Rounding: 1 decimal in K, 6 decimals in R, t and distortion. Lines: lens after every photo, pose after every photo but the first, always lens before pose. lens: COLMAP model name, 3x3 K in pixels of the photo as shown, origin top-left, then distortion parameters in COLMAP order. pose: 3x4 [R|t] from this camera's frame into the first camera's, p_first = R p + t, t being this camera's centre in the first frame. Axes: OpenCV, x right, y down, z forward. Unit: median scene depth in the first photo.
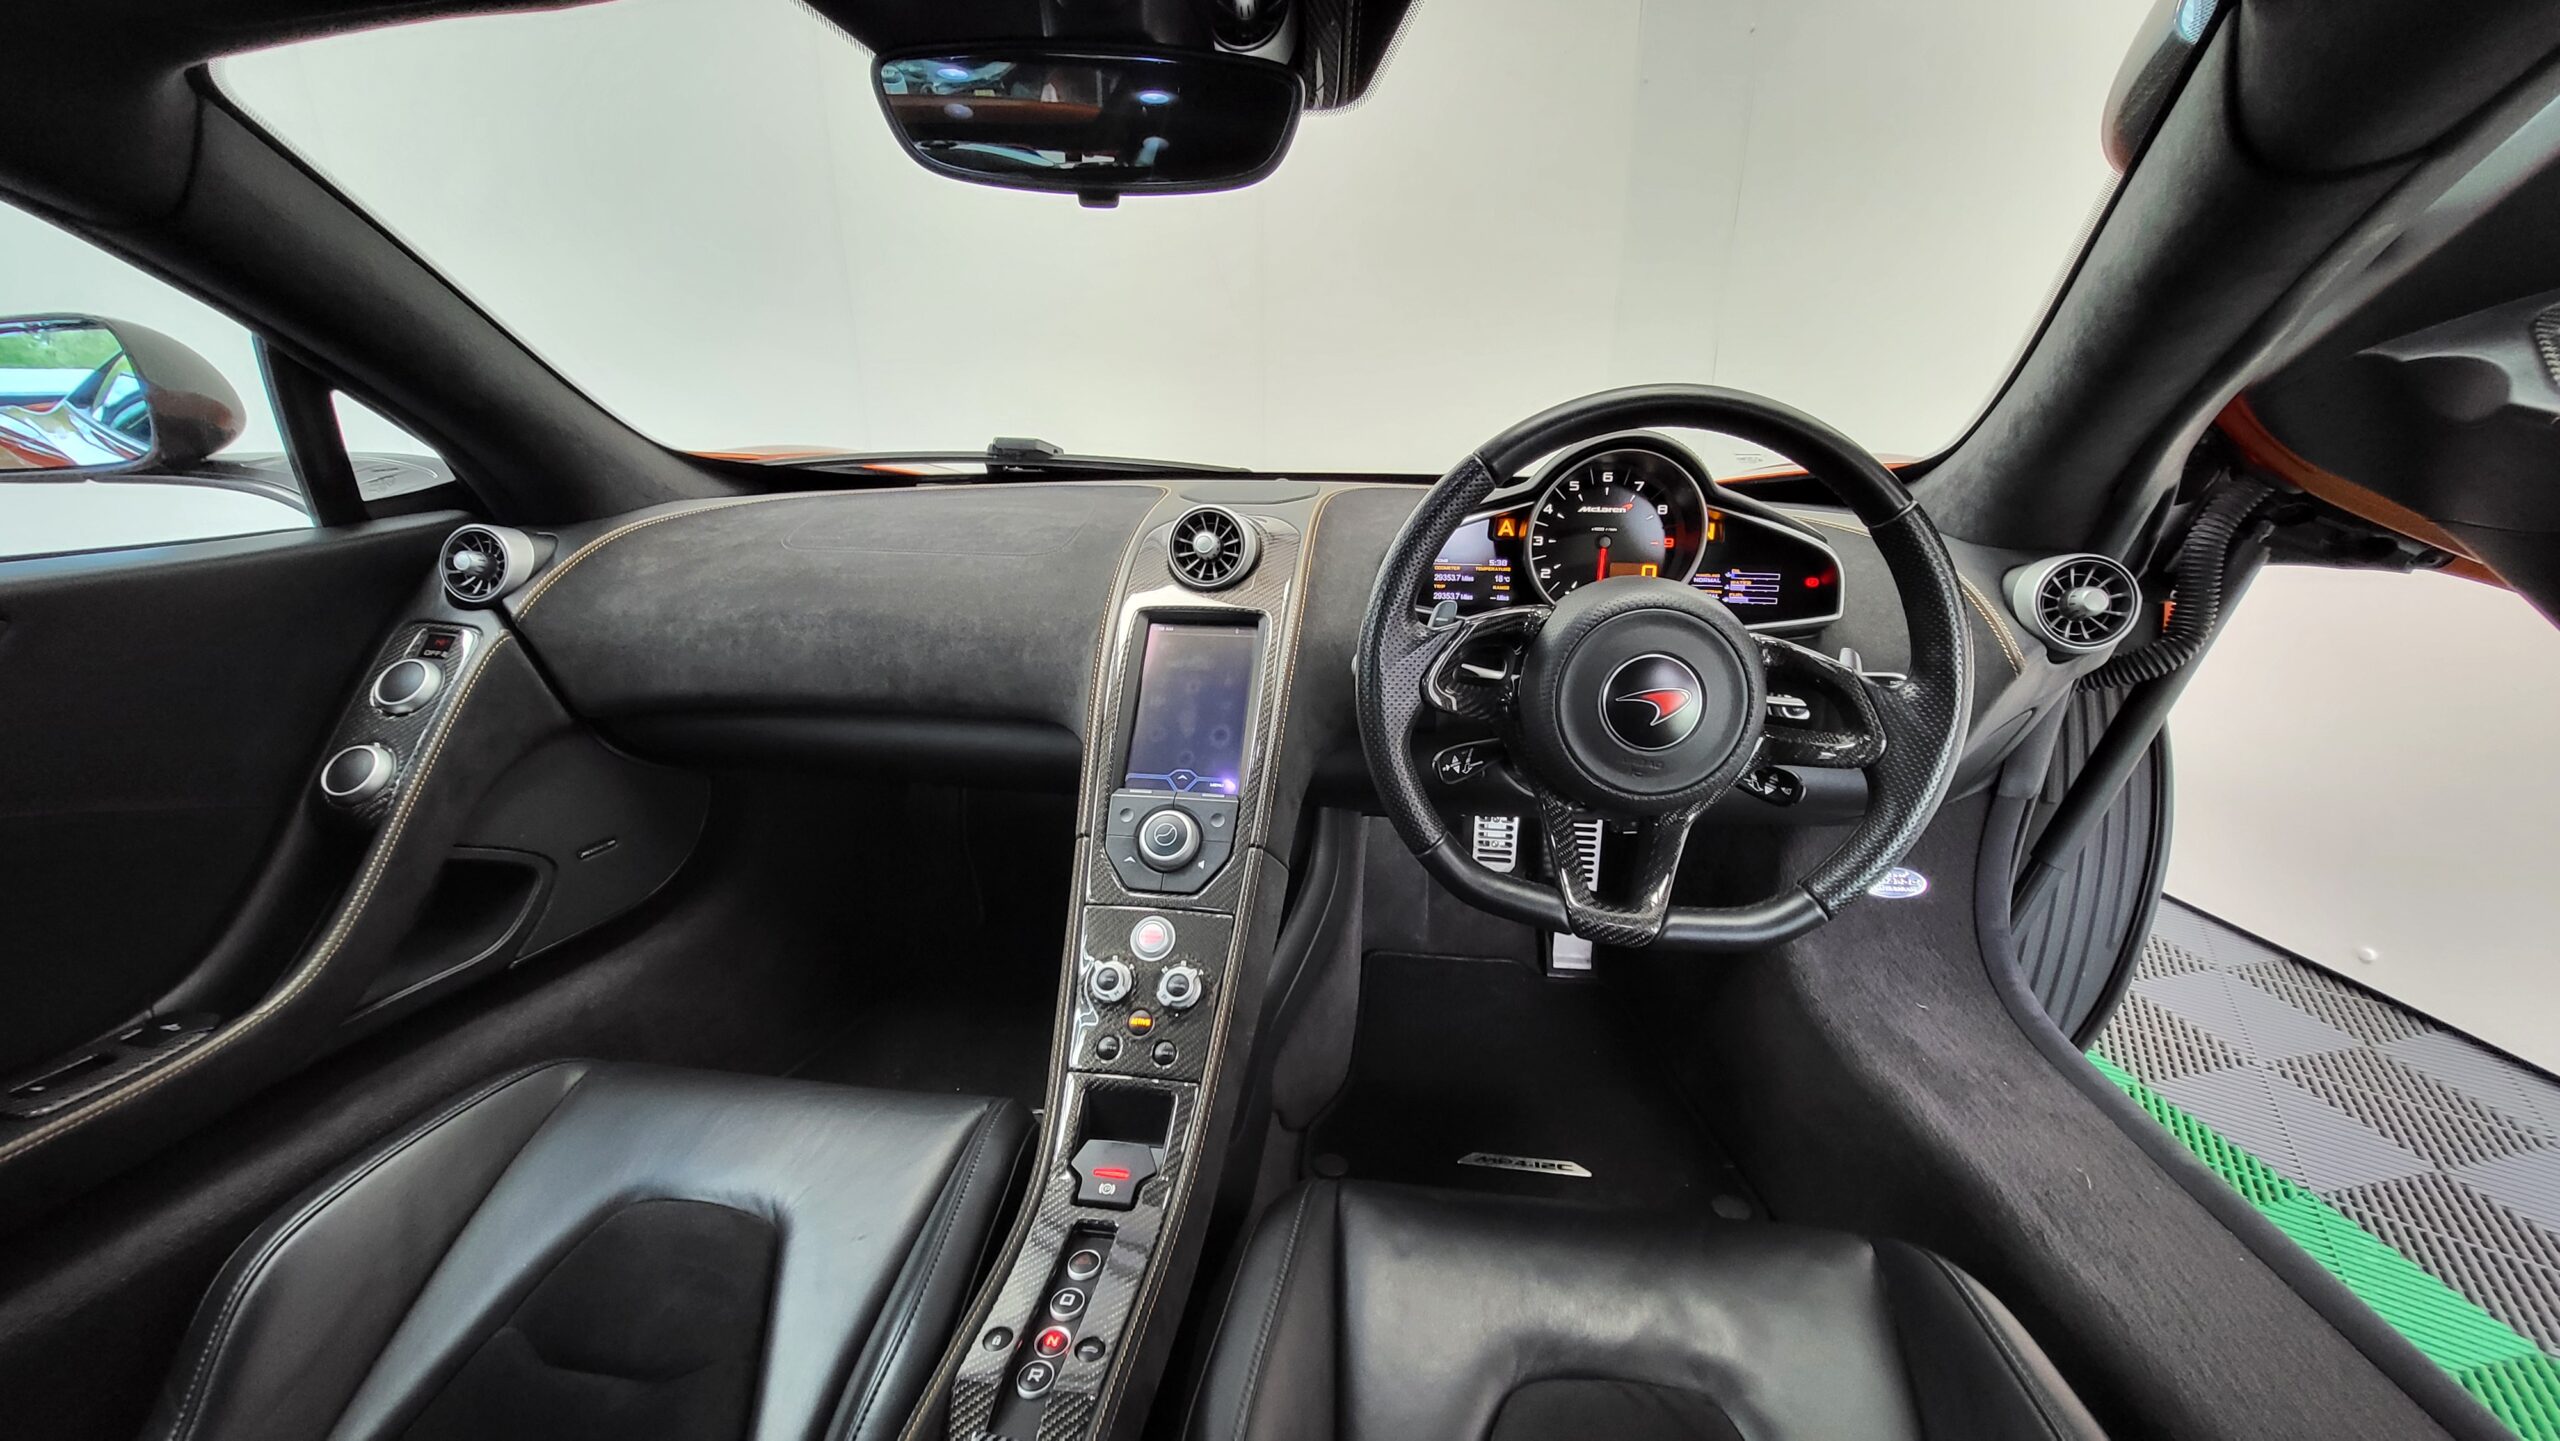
lens RADIAL K [[1008.7, 0, 1282.7], [0, 1008.7, 739.9], [0, 0, 1]] dist [0.002820, -0.003084]
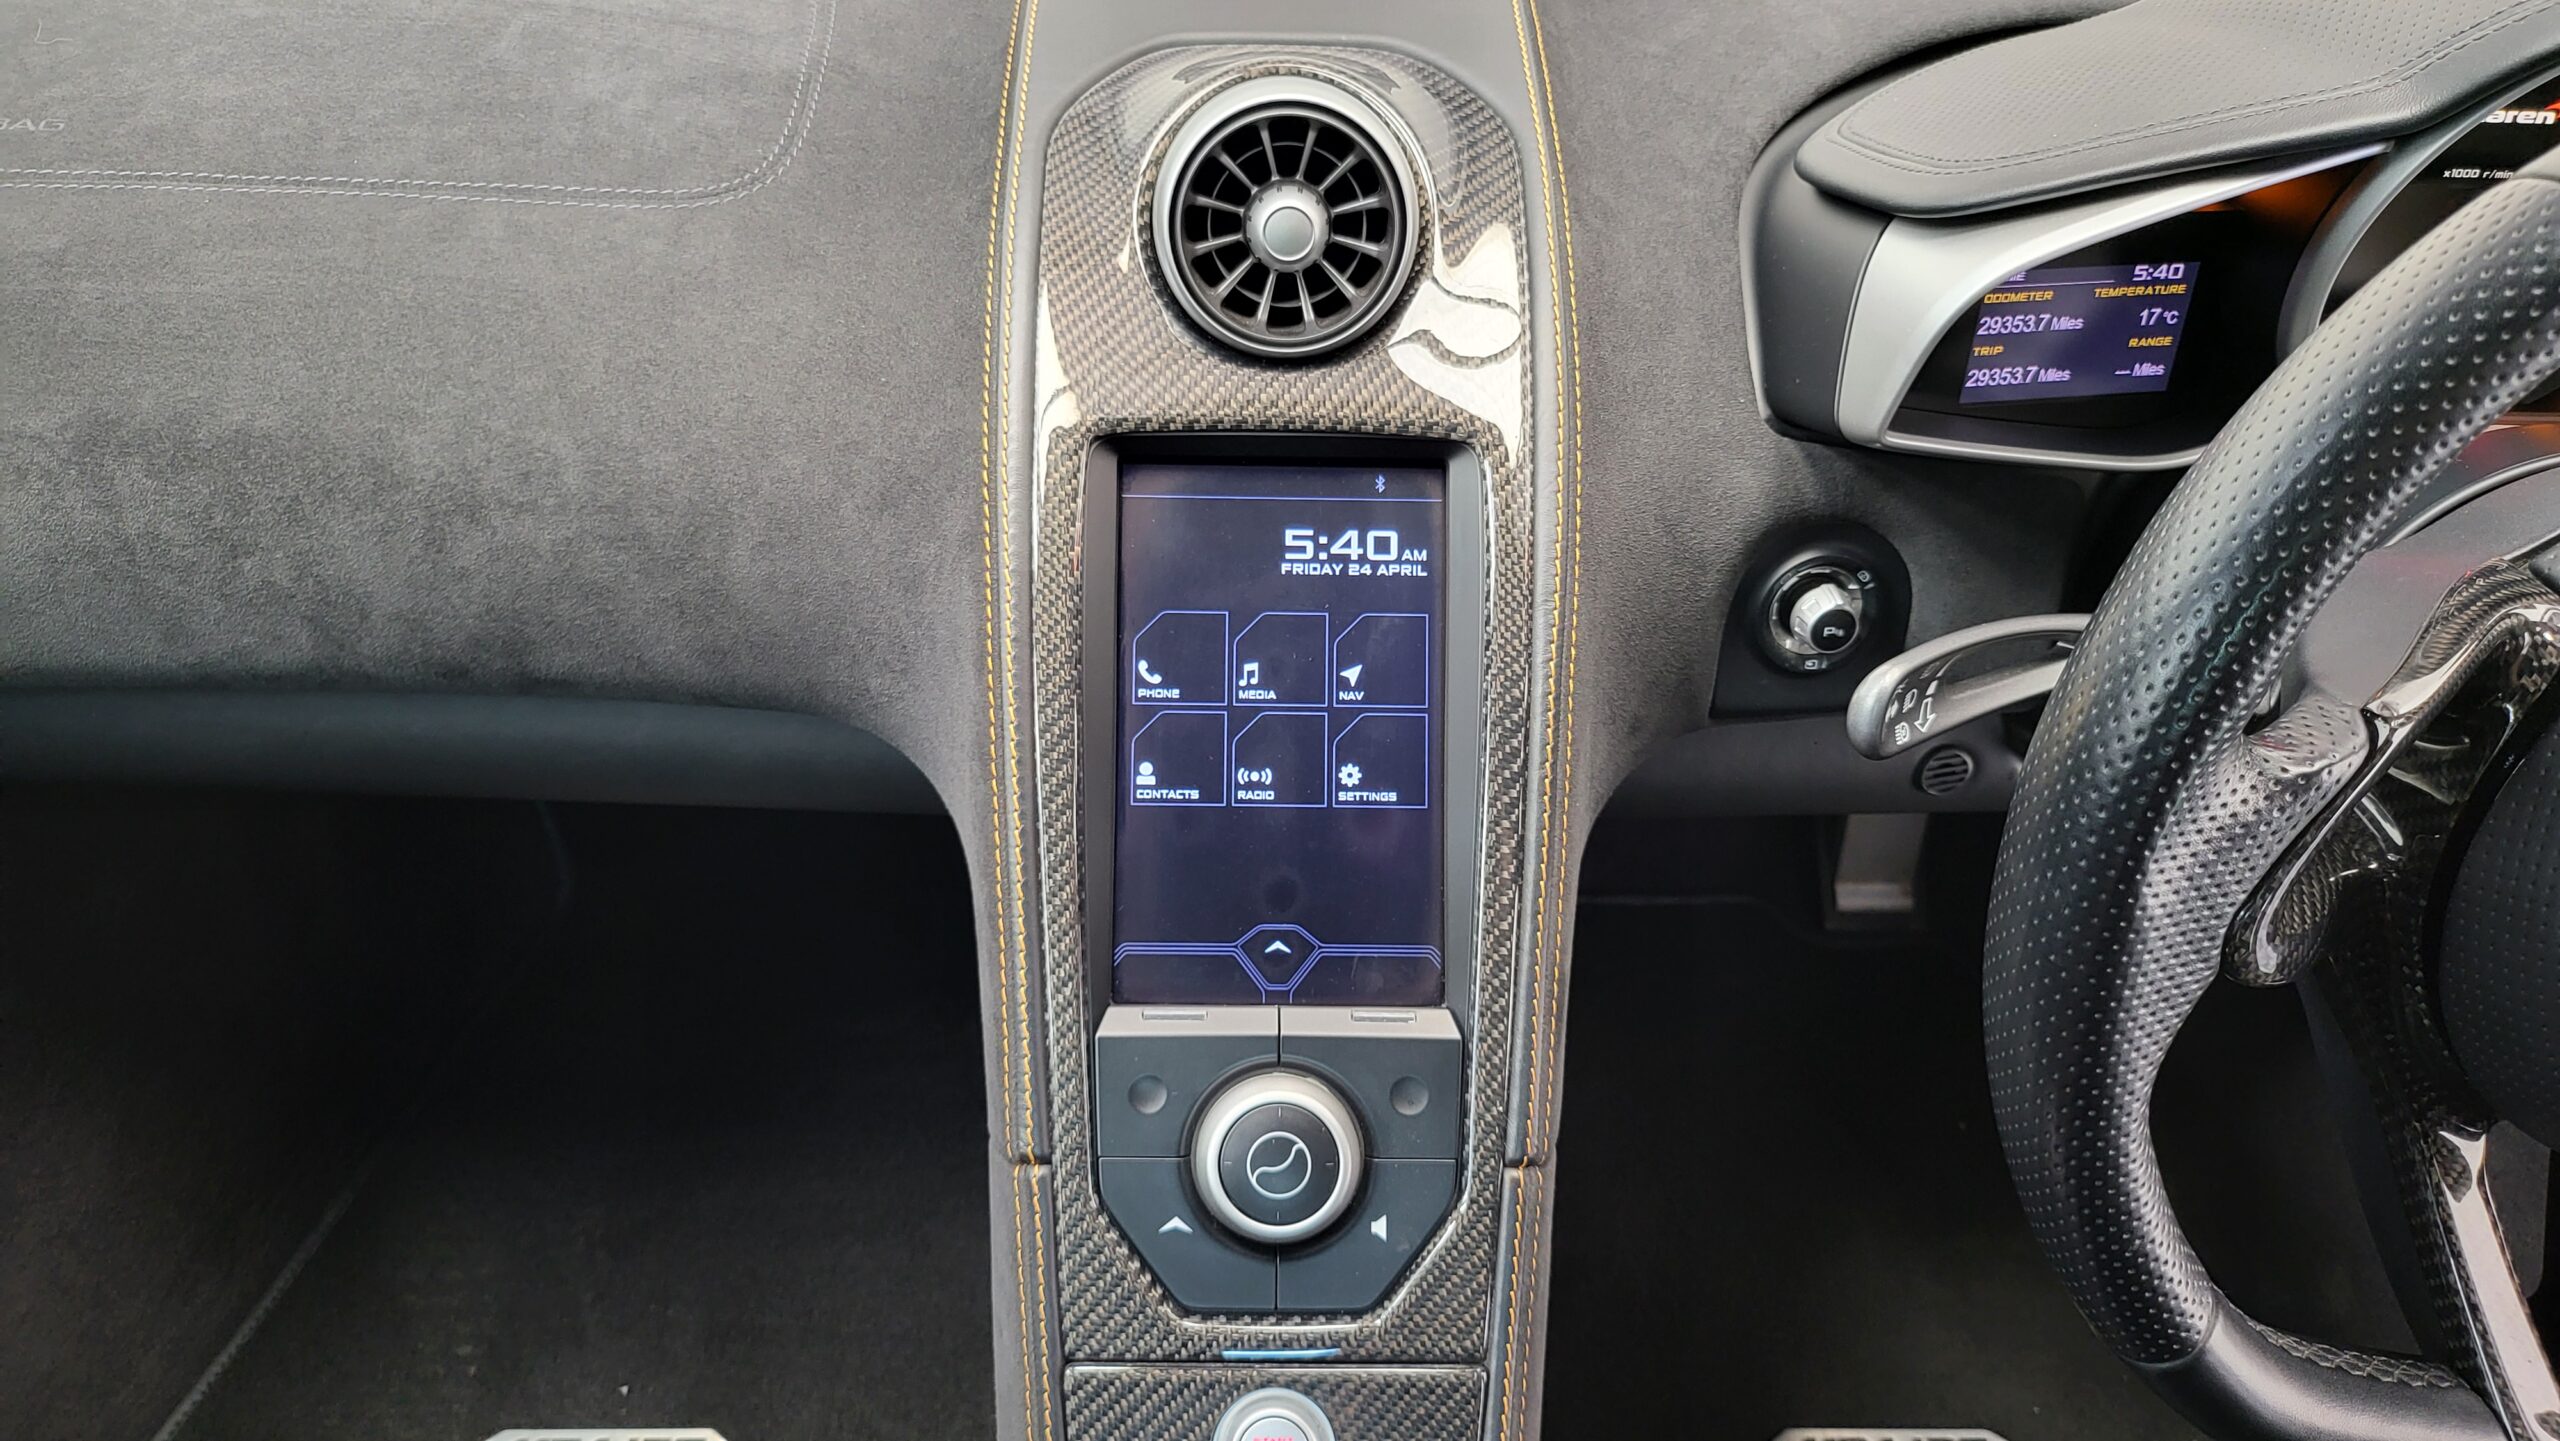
lens RADIAL K [[1784.1, 0, 1265.2], [0, 1784.1, 739.7], [0, 0, 1]] dist [0.042576, -0.060597]
pose [[0.987746, -0.077252, 0.135610, -0.175291], [0.028155, 0.942848, 0.332031, -0.230865], [-0.153510, -0.324145, 0.933469, 0.416585]]
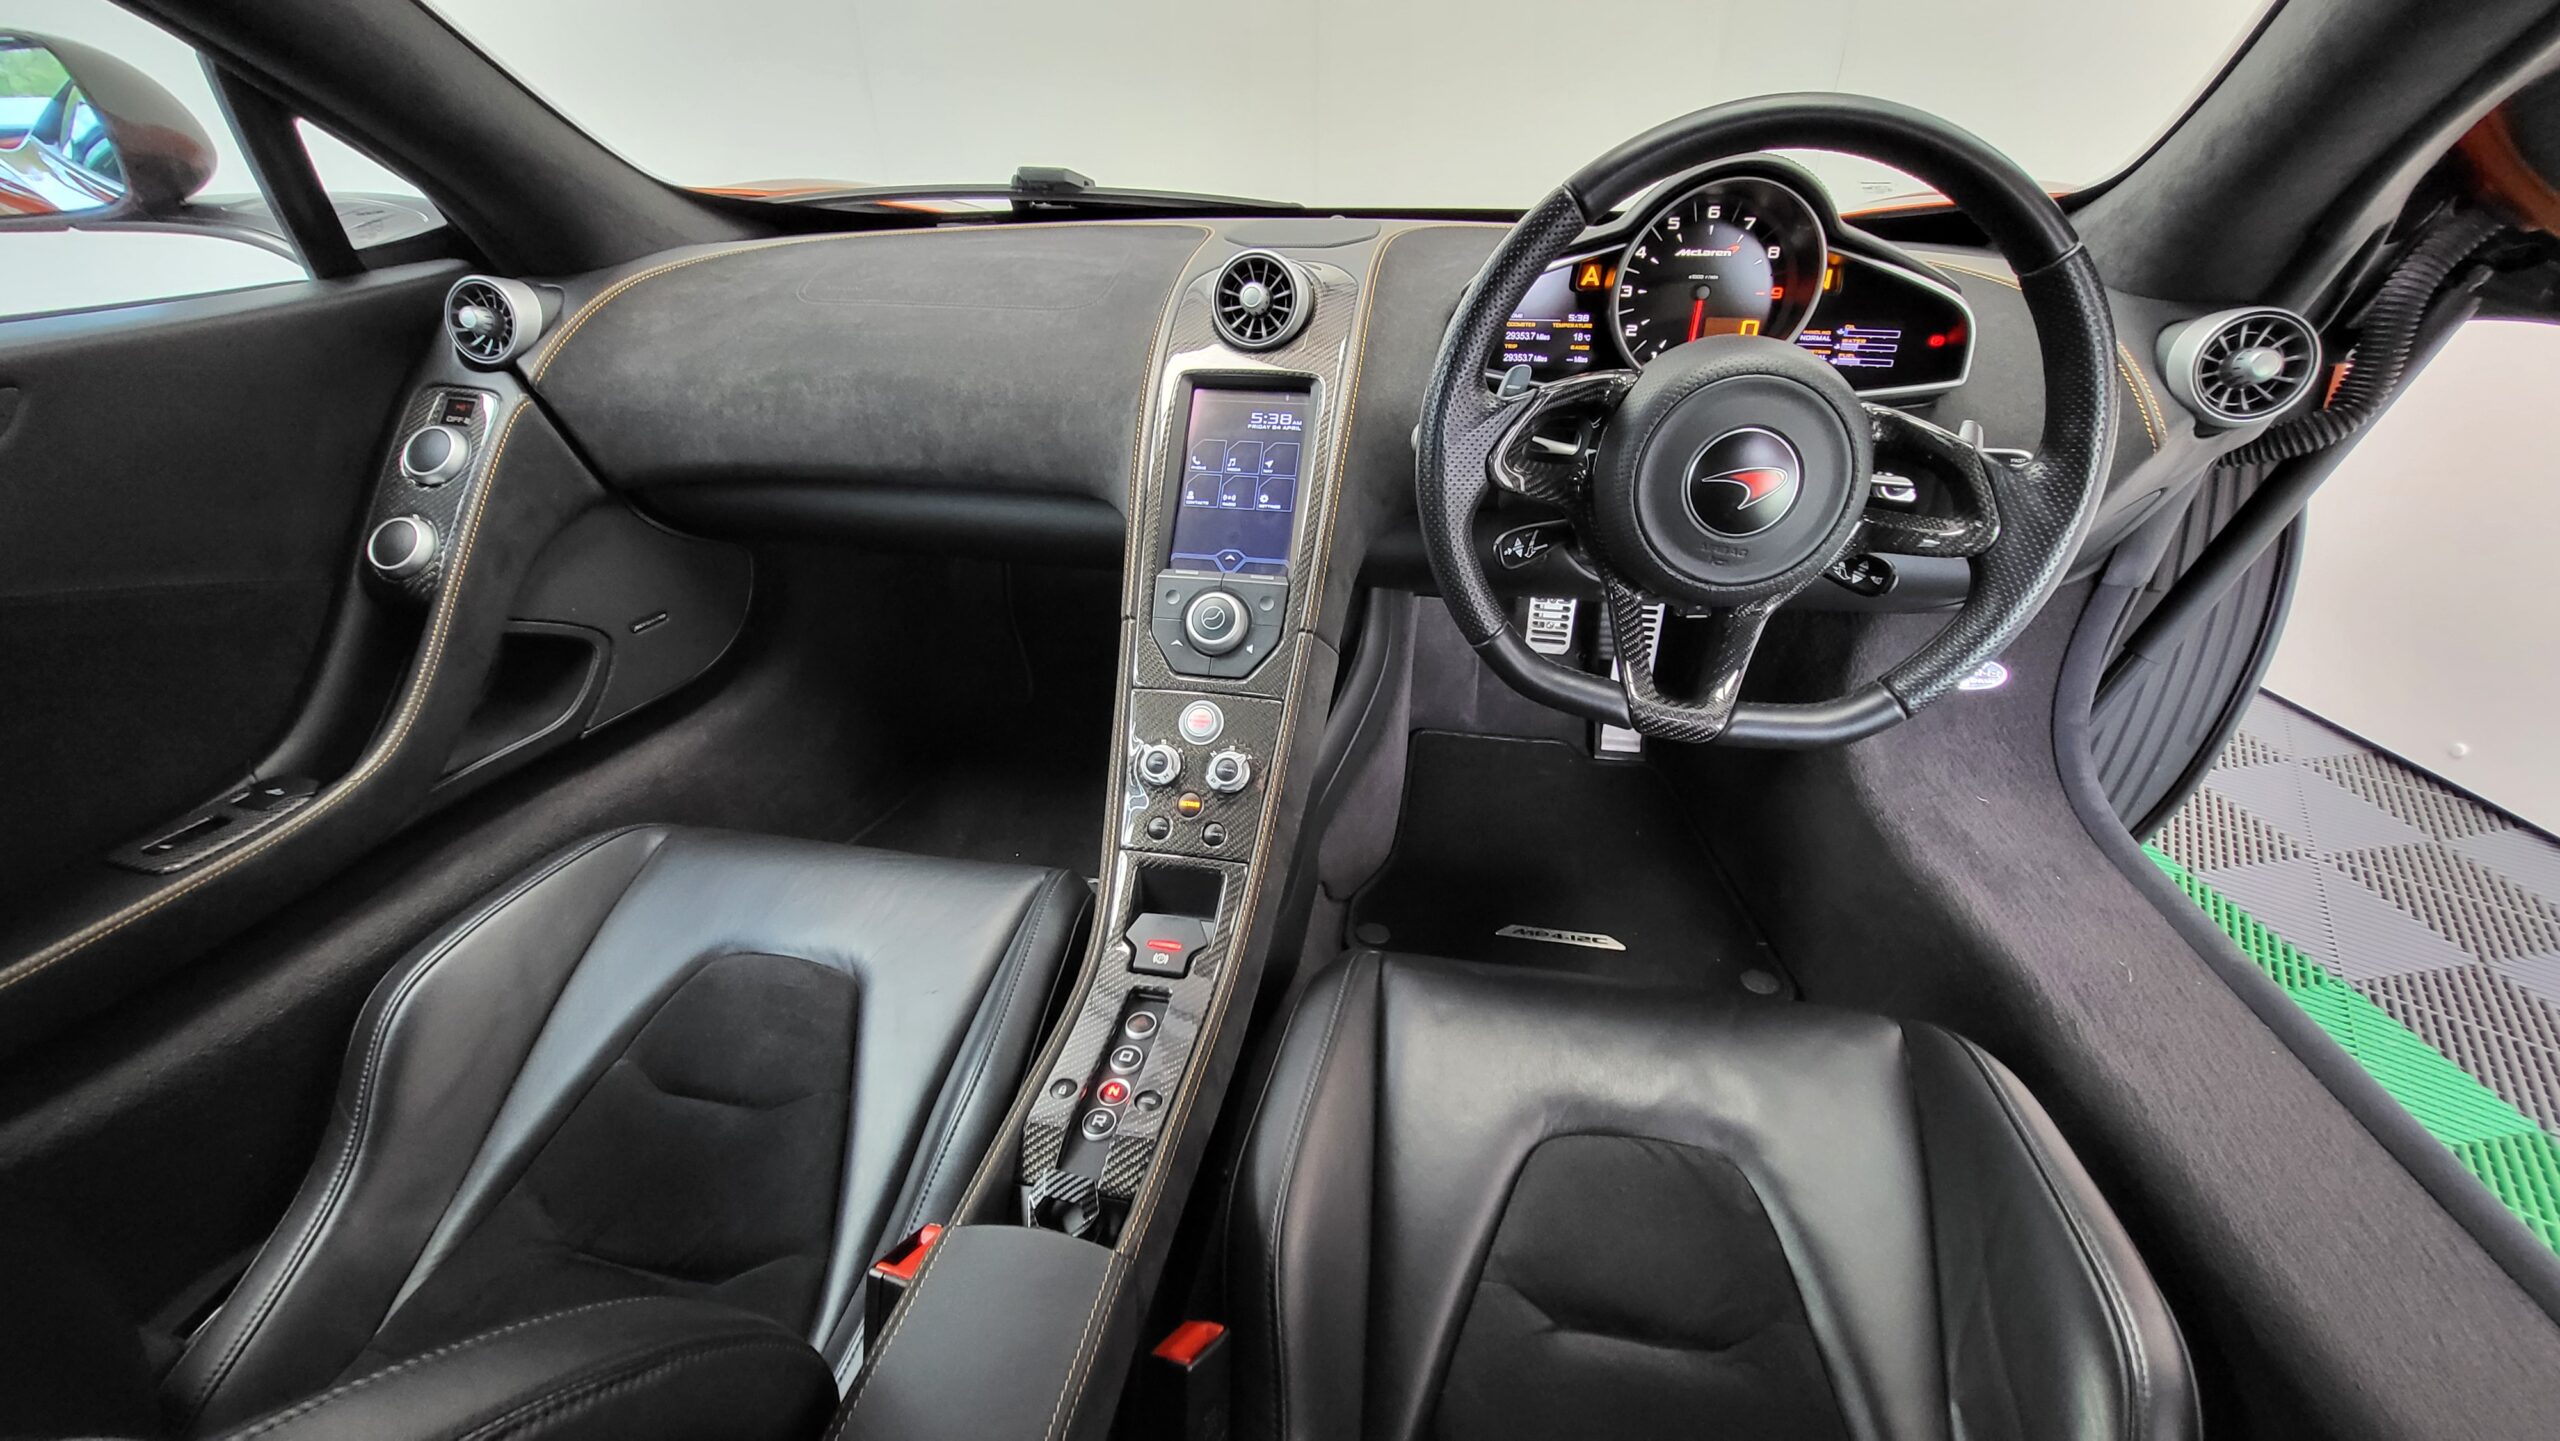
lens RADIAL K [[1008.7, 0, 1282.7], [0, 1008.7, 739.9], [0, 0, 1]] dist [0.002820, -0.003084]
pose [[0.998937, 0.016140, -0.043187, -0.004709], [-0.006003, 0.974278, 0.225268, -0.010257], [0.045712, -0.224769, 0.973339, 0.029120]]
